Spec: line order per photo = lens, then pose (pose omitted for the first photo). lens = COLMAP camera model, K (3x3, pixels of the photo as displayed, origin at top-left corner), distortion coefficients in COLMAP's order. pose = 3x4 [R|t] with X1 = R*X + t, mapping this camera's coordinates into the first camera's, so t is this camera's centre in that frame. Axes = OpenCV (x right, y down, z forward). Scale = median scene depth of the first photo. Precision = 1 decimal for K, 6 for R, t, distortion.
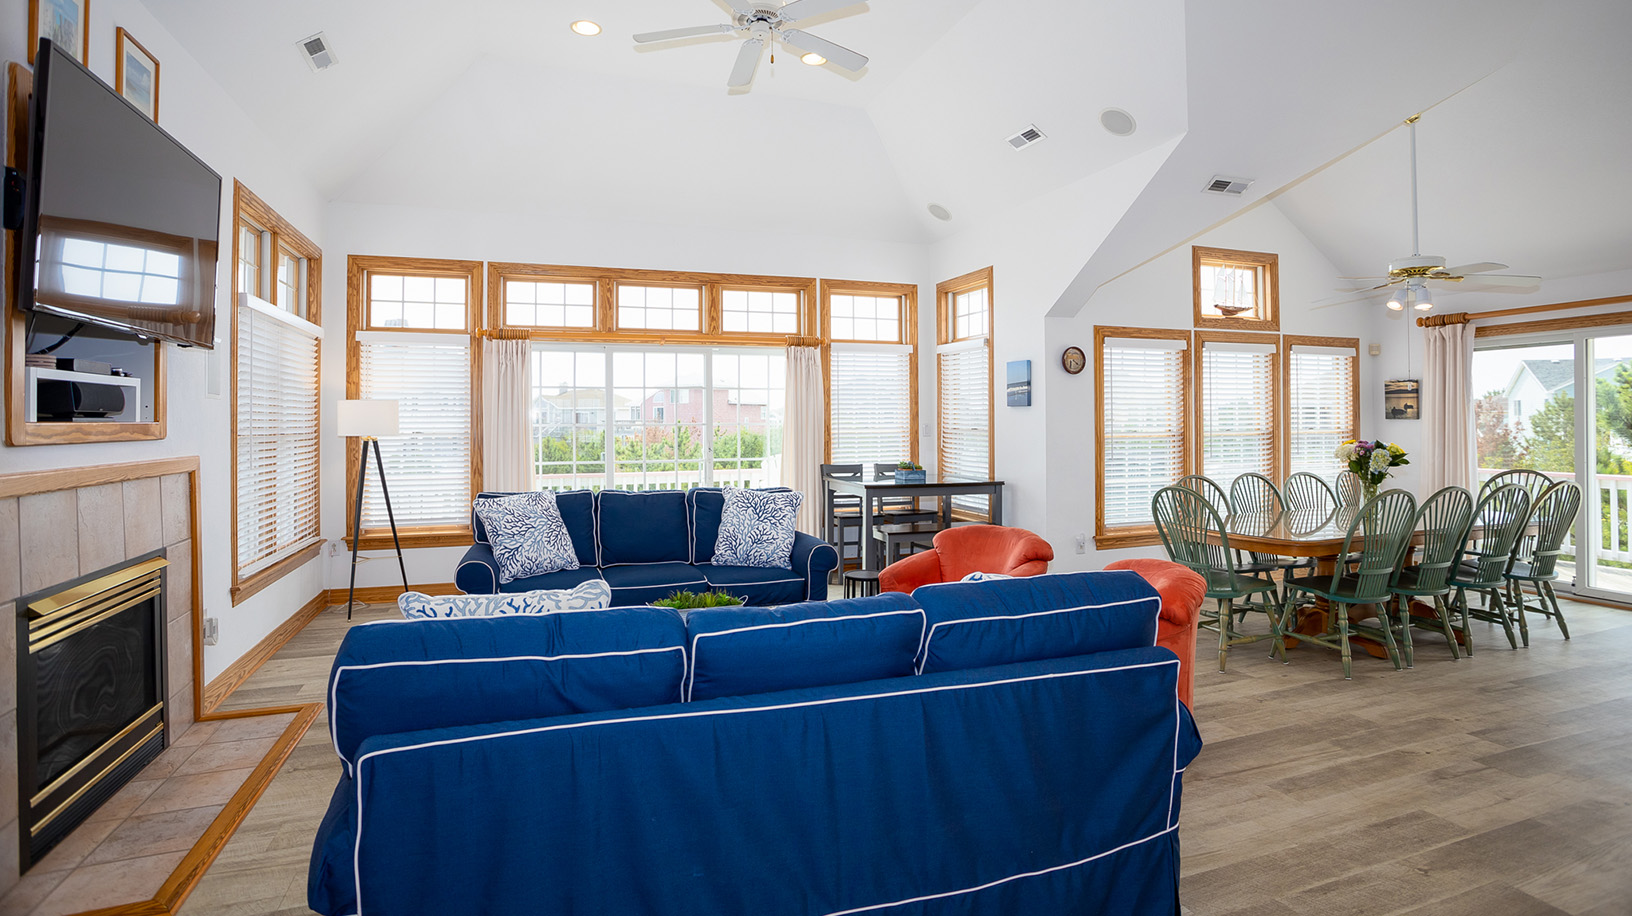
lens RADIAL K [[813.2, 0, 814.7], [0, 813.2, 429.2], [0, 0, 1]] dist [-0.046733, 0.029554]
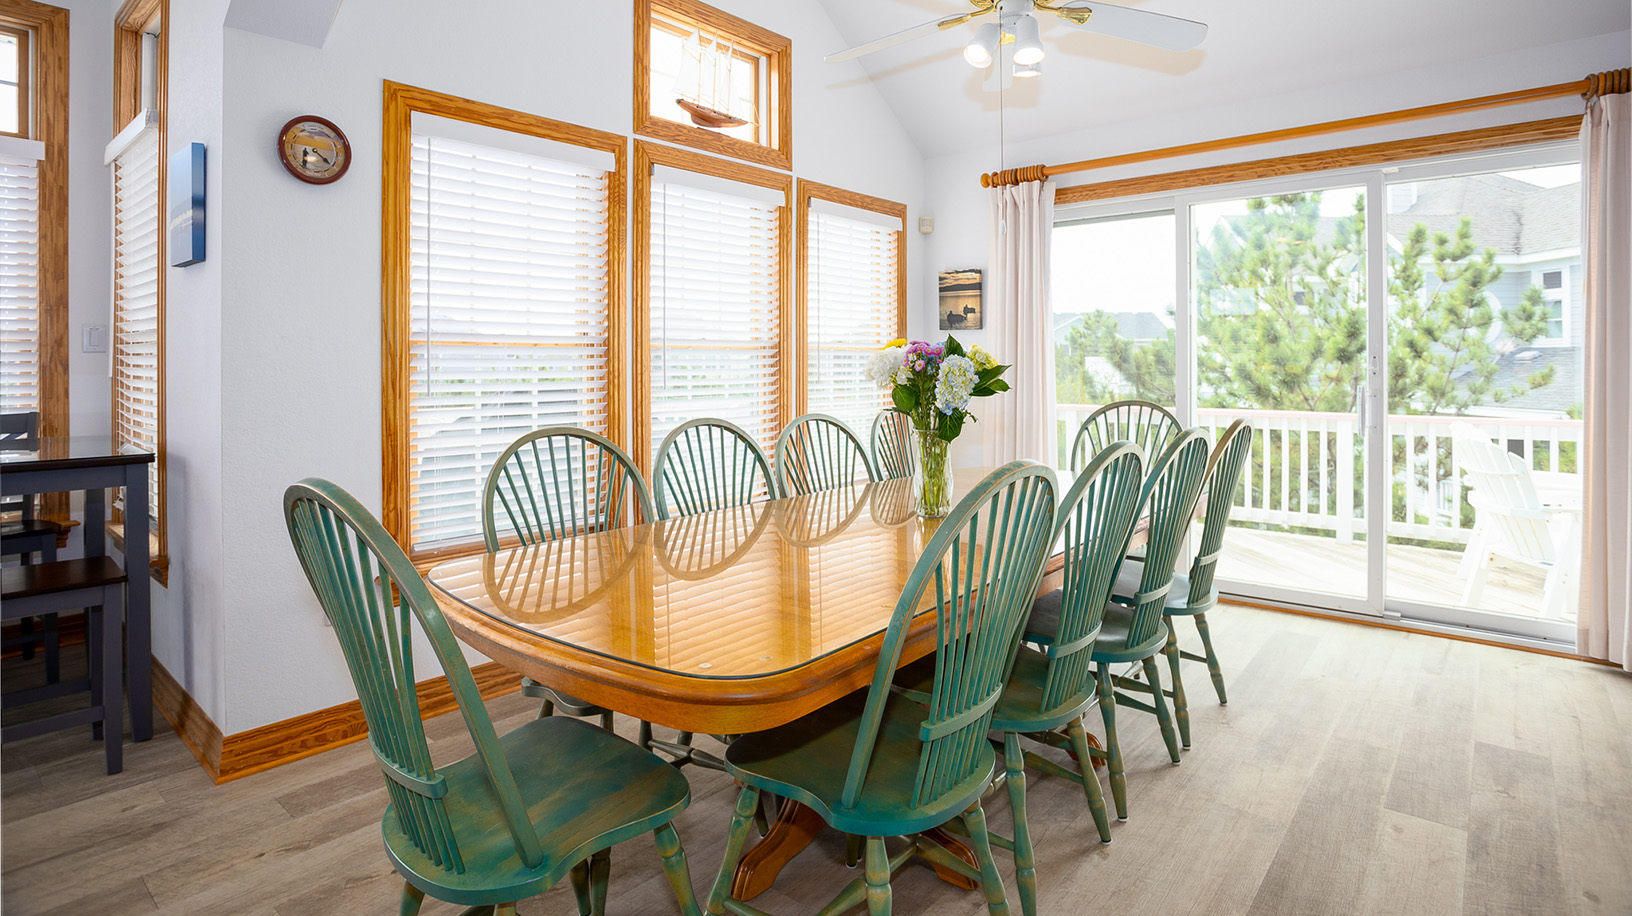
lens RADIAL K [[842.4, 0, 816.0], [0, 842.4, 458.0], [0, 0, 1]] dist [0.022213, 0.000384]
pose [[0.877391, -0.050690, 0.477091, 0.306896], [0.003381, 0.995032, 0.099503, 0.024524], [-0.479765, -0.085690, 0.873203, 0.462369]]
